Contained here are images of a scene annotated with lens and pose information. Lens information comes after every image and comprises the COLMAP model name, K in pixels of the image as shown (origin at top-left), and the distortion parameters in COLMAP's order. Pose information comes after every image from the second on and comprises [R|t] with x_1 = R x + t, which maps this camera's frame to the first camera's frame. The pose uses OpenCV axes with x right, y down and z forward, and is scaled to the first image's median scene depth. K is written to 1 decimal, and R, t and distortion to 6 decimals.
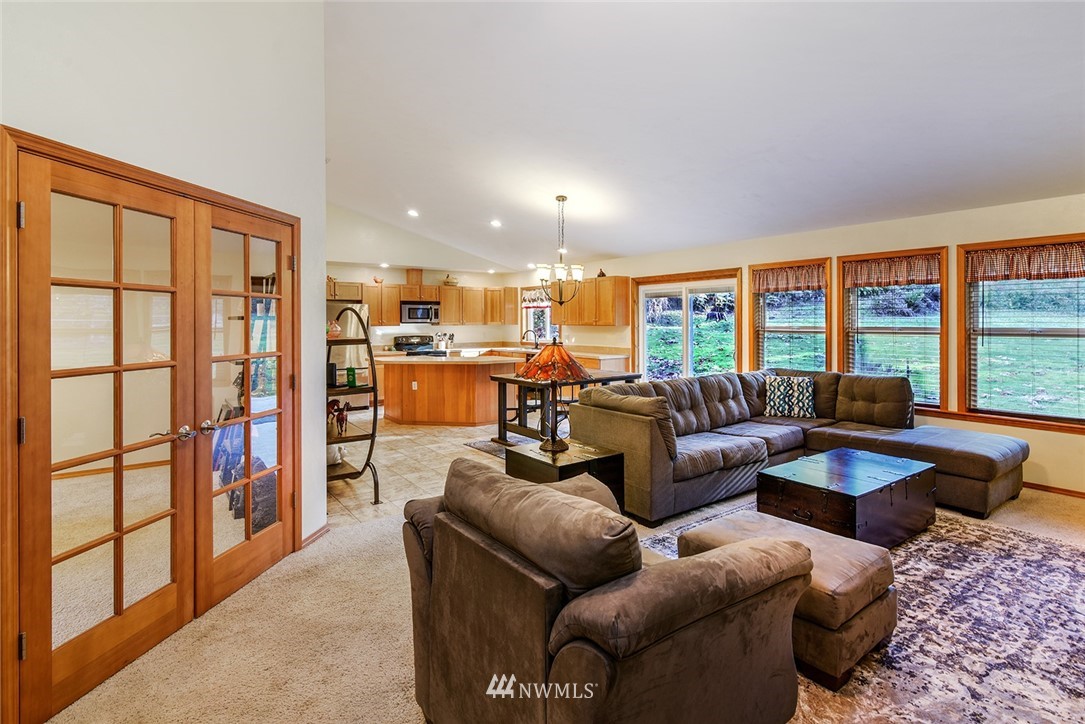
lens RADIAL K [[513.9, 0, 547.1], [0, 513.9, 326.6], [0, 0, 1]] dist [-0.021020, 0.003203]
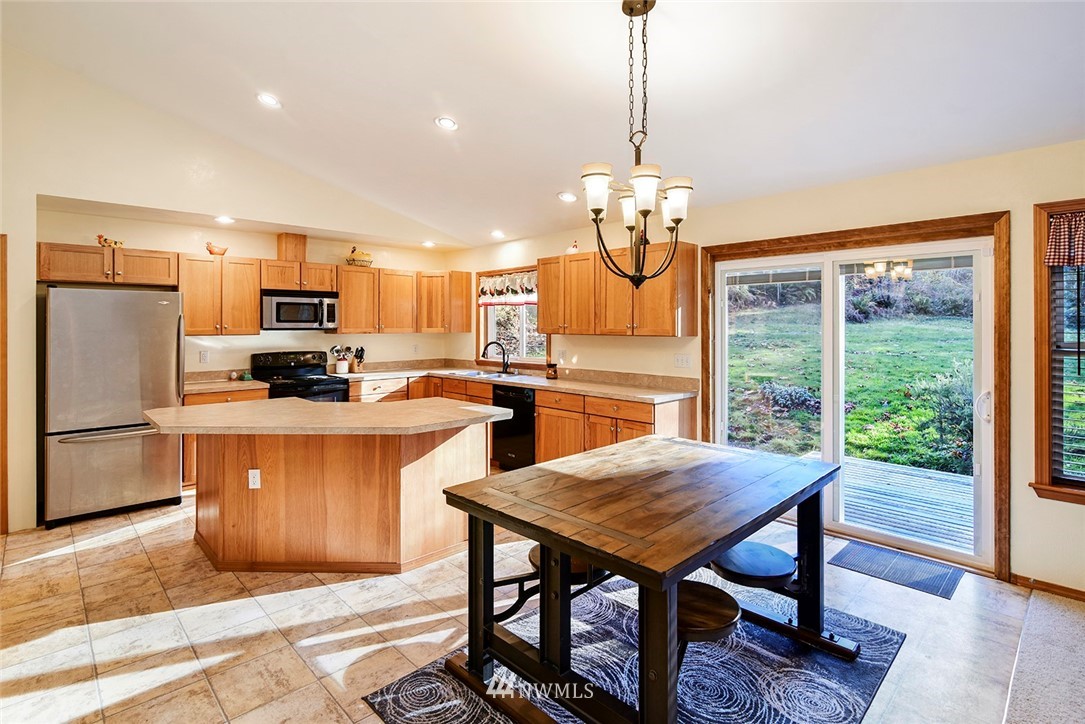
lens RADIAL K [[513.9, 0, 544.5], [0, 513.9, 329.0], [0, 0, 1]] dist [-0.021020, 0.003203]
pose [[0.991133, 0.003416, 0.132830, -0.089345], [-0.002816, 0.999985, -0.004710, -0.009016], [-0.132844, 0.004294, 0.991128, 0.642033]]
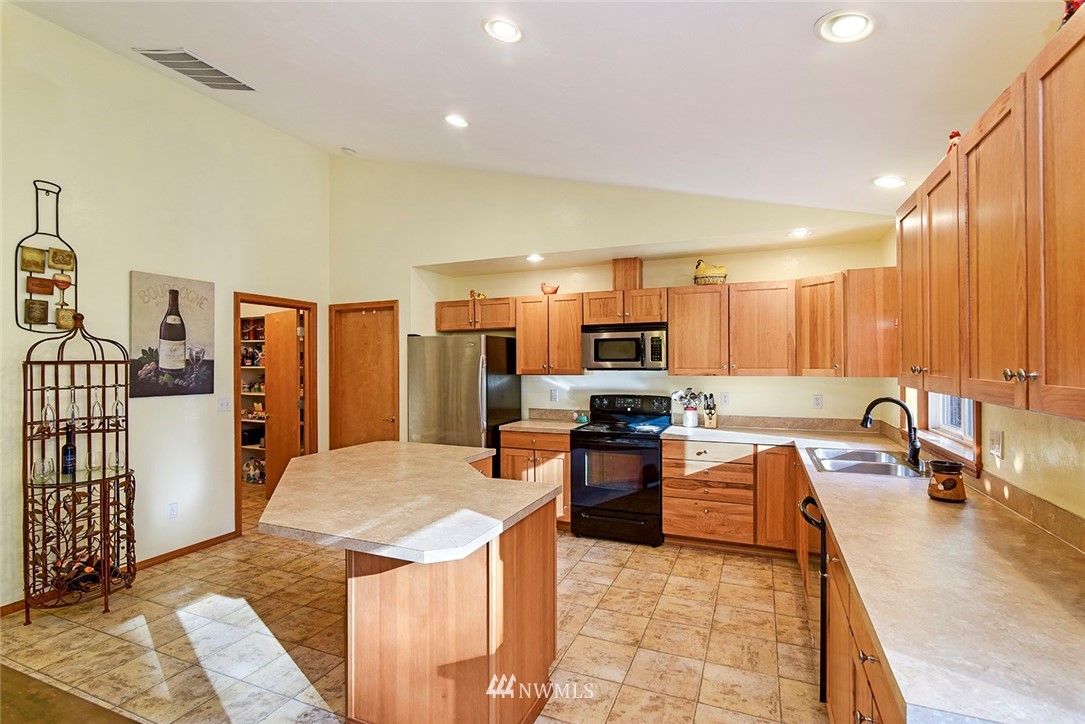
lens RADIAL K [[513.9, 0, 540.9], [0, 513.9, 363.2], [0, 0, 1]] dist [-0.021020, 0.003203]
pose [[0.510103, 0.003024, -0.860108, 0.190915], [-0.007010, 0.999975, -0.000642, -0.019251], [0.860085, 0.006357, 0.510112, 1.080575]]
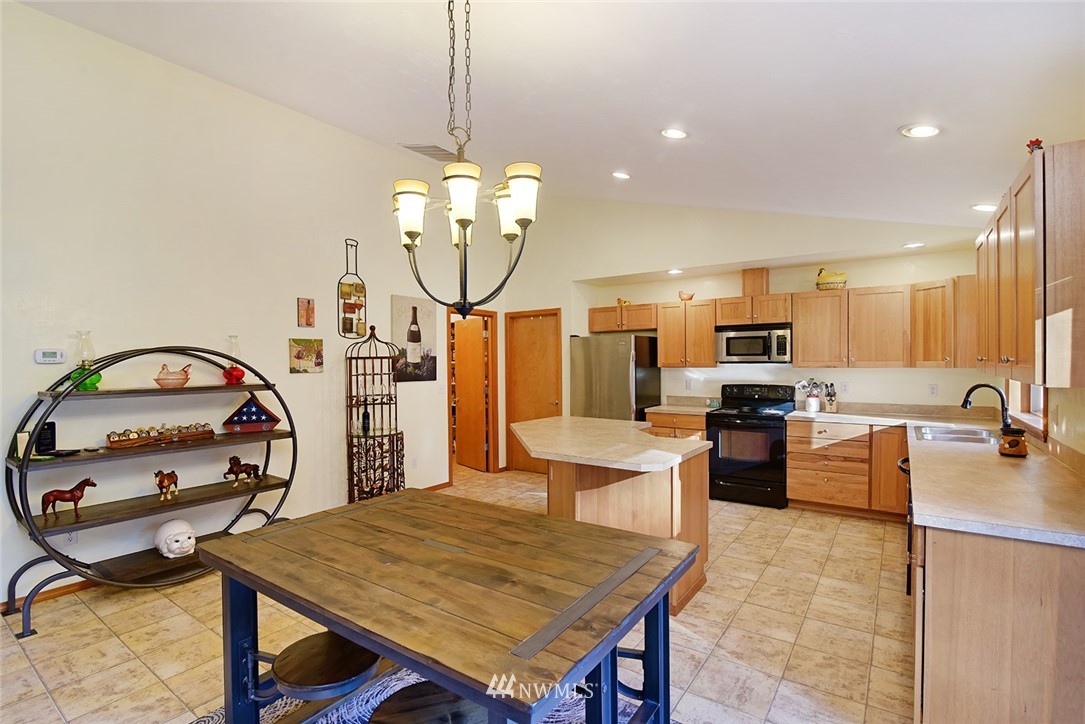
lens RADIAL K [[513.9, 0, 540.2], [0, 513.9, 366.7], [0, 0, 1]] dist [-0.021020, 0.003203]
pose [[0.315113, 0.014514, -0.948943, 0.336823], [-0.003504, 0.999894, 0.014130, -0.015723], [0.949048, -0.001128, 0.315131, 0.936841]]
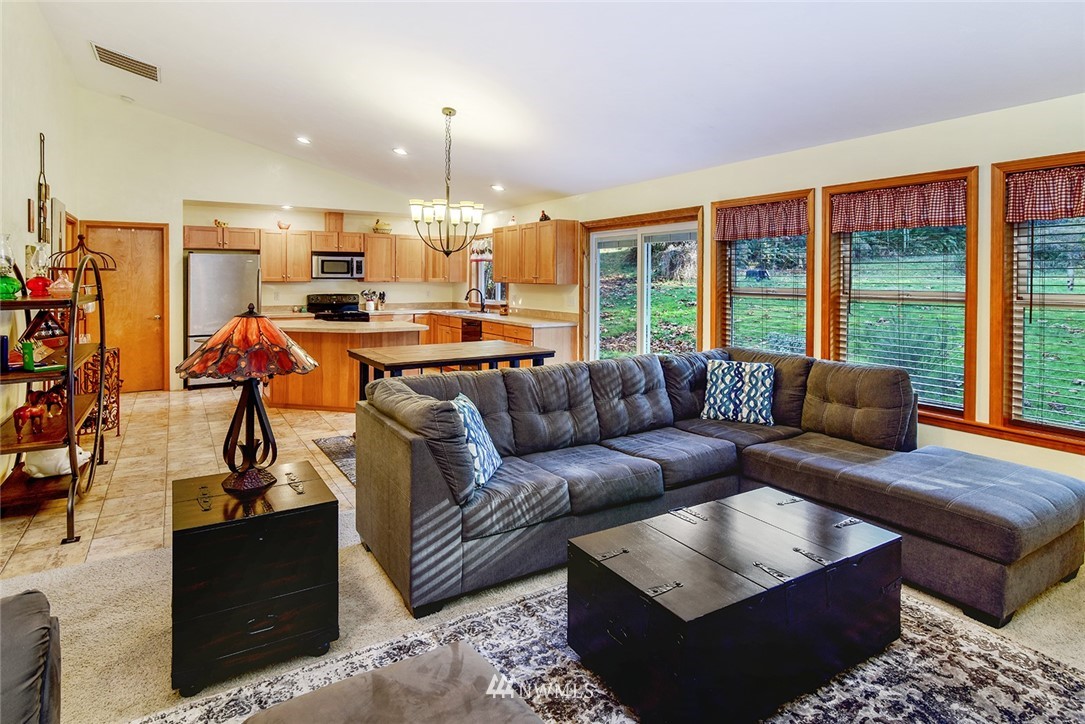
lens RADIAL K [[570.2, 0, 549.4], [0, 570.2, 286.5], [0, 0, 1]] dist [-0.010511, 0.000073]
pose [[0.997805, 0.009846, -0.065483, 0.227715], [-0.009548, 0.999943, 0.004866, -0.003271], [0.065527, -0.004230, 0.997842, 0.190121]]
